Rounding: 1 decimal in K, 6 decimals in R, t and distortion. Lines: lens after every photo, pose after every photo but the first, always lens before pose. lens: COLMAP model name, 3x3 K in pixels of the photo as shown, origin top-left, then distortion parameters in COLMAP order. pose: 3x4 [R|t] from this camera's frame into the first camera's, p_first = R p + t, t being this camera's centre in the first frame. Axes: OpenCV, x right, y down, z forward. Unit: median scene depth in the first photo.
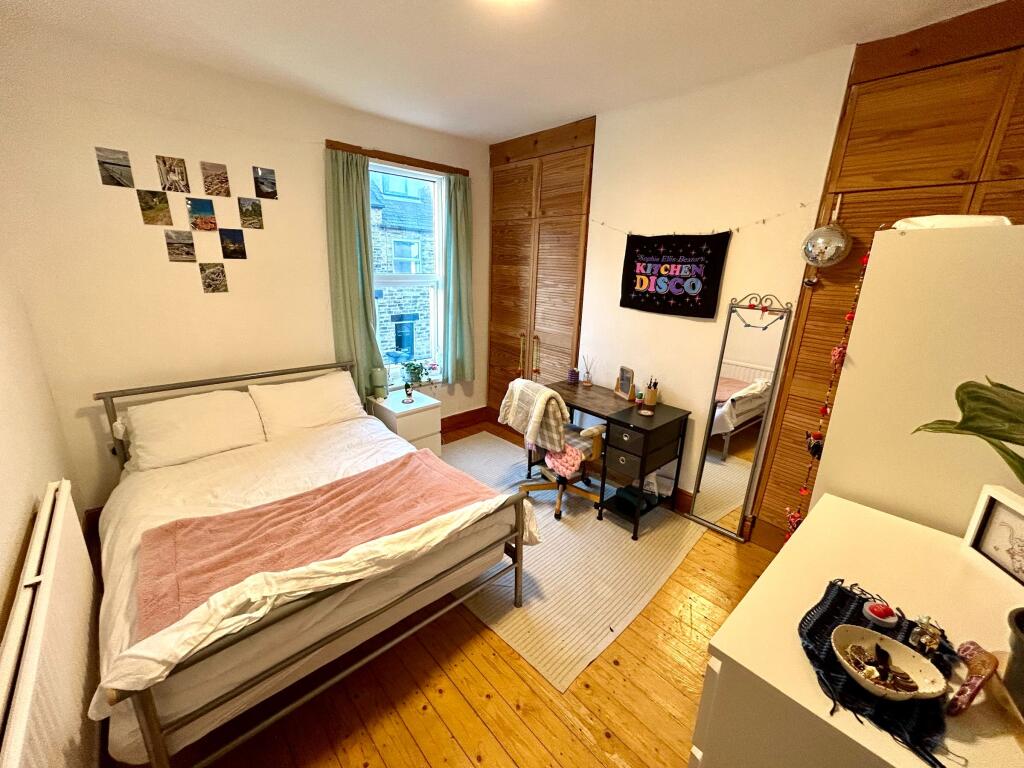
lens RADIAL K [[410.3, 0, 510.4], [0, 410.3, 383.1], [0, 0, 1]] dist [-0.000713, 0.000336]
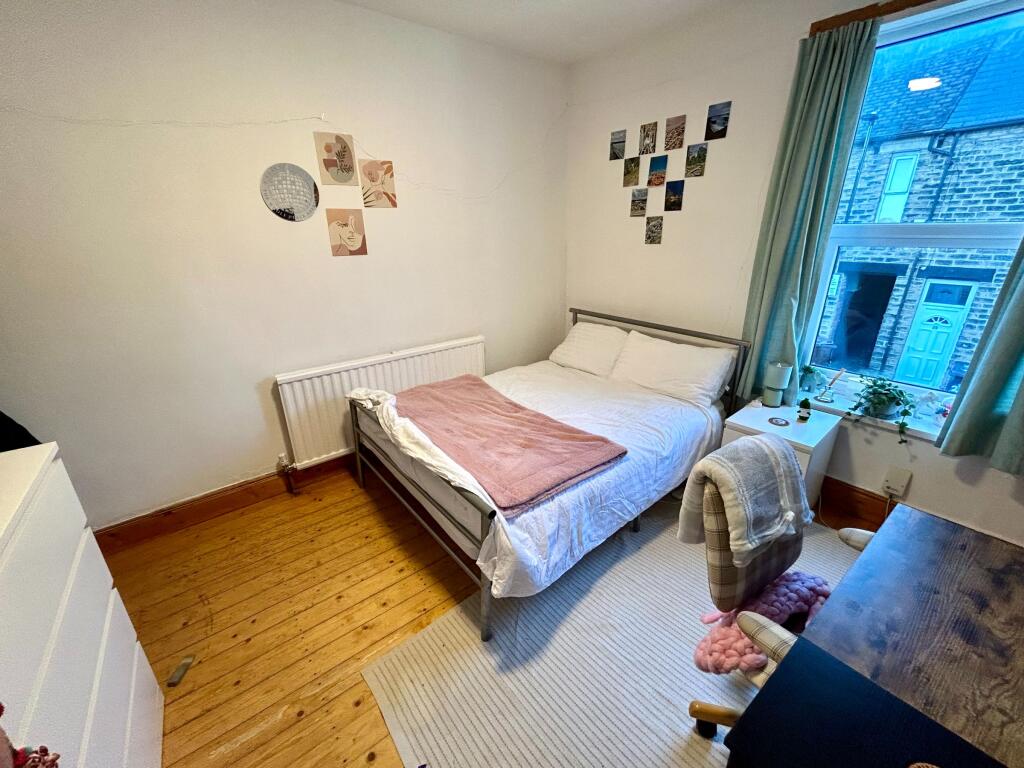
lens RADIAL K [[410.3, 0, 508.1], [0, 410.3, 382.9], [0, 0, 1]] dist [-0.000713, 0.000336]
pose [[-0.072441, 0.319614, -0.944775, 0.514344], [-0.265878, 0.906796, 0.327153, -0.147795], [0.961281, 0.274894, 0.019290, 0.754105]]
